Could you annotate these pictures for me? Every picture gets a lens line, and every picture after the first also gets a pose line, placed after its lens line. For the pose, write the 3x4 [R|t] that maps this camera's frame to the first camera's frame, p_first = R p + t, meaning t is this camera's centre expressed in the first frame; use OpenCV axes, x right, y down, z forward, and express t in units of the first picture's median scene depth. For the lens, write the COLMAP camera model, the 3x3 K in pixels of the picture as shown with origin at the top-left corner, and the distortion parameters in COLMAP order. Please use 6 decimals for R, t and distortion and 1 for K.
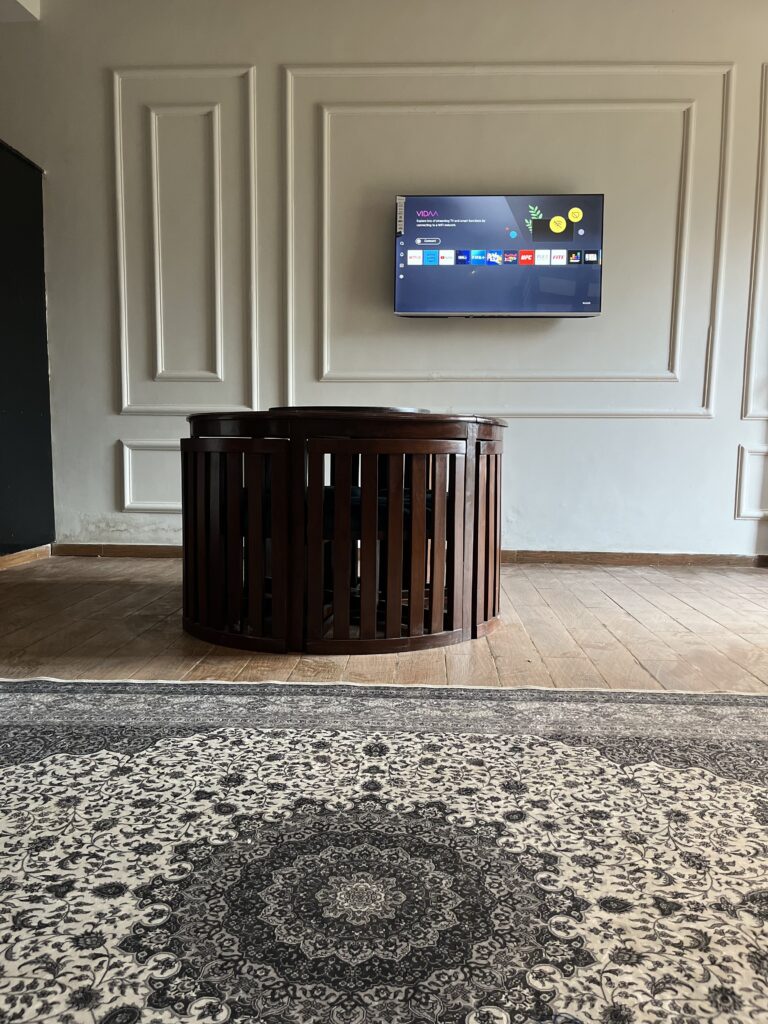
lens RADIAL K [[779.5, 0, 385.5], [0, 779.5, 513.8], [0, 0, 1]] dist [0.011115, -0.000903]
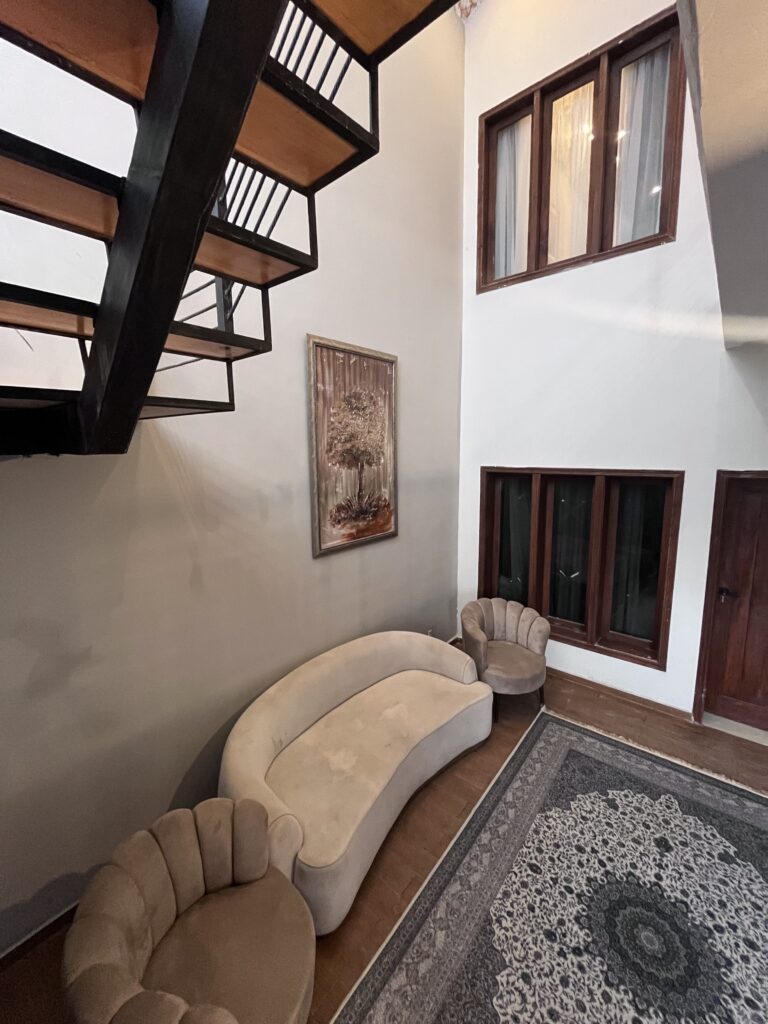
lens RADIAL K [[413.3, 0, 384.5], [0, 413.3, 509.1], [0, 0, 1]] dist [-0.003907, -0.000487]
pose [[0.613049, -0.142702, 0.777050, -1.235489], [0.101150, 0.989635, 0.101940, -1.087663], [-0.783543, 0.016104, 0.621129, 0.545521]]
